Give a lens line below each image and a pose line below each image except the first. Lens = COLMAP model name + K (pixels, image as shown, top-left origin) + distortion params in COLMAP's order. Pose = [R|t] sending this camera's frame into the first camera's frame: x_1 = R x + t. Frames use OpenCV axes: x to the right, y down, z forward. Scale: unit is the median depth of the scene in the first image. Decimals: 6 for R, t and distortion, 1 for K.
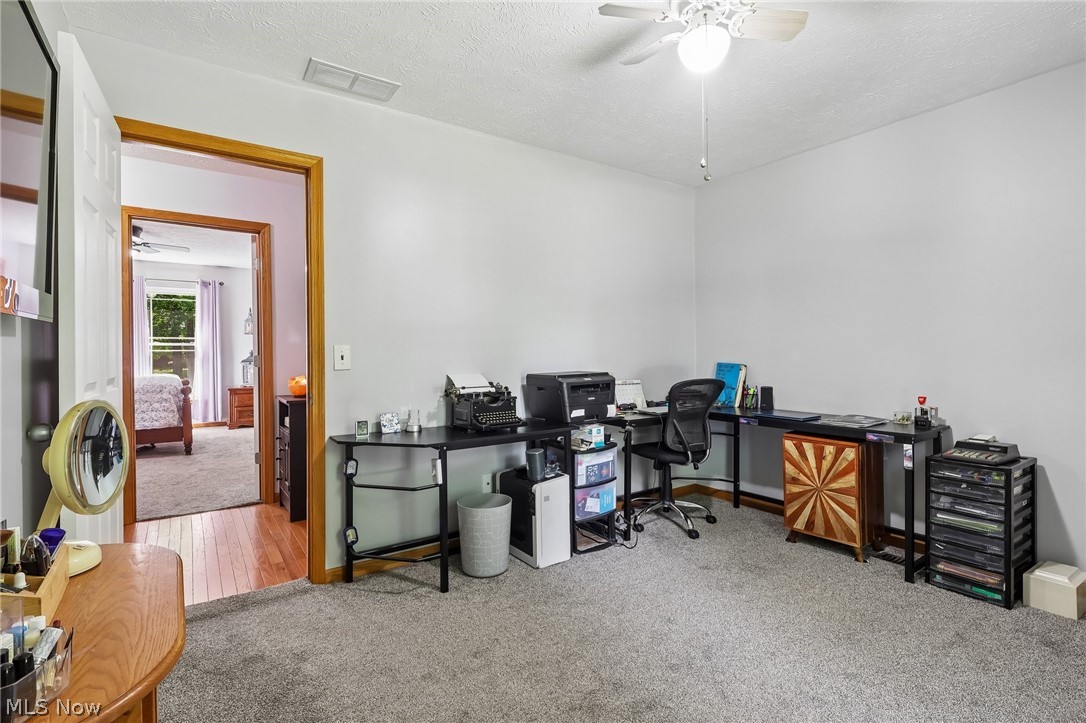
lens RADIAL K [[509.0, 0, 535.6], [0, 509.0, 367.1], [0, 0, 1]] dist [-0.000472, -0.000736]
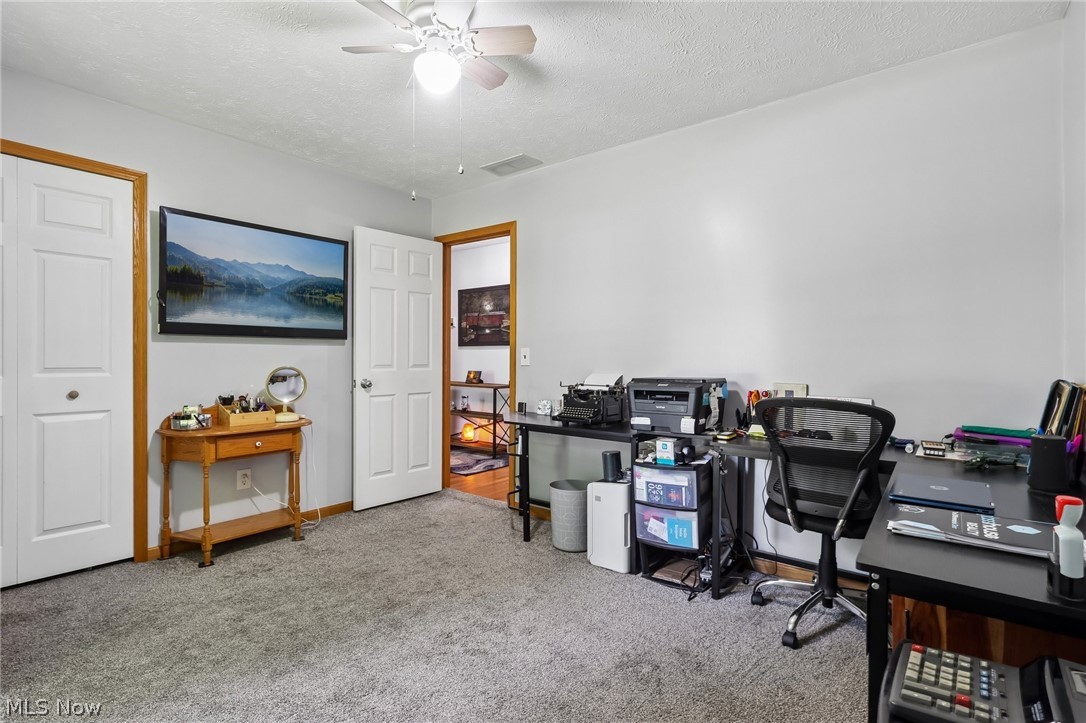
lens RADIAL K [[509.0, 0, 535.6], [0, 509.0, 367.1], [0, 0, 1]] dist [-0.000472, -0.000736]
pose [[0.302849, 0.027467, -0.952643, 0.890962], [-0.038375, 0.999125, 0.016607, -0.013548], [0.952266, 0.031528, 0.303638, 0.537826]]
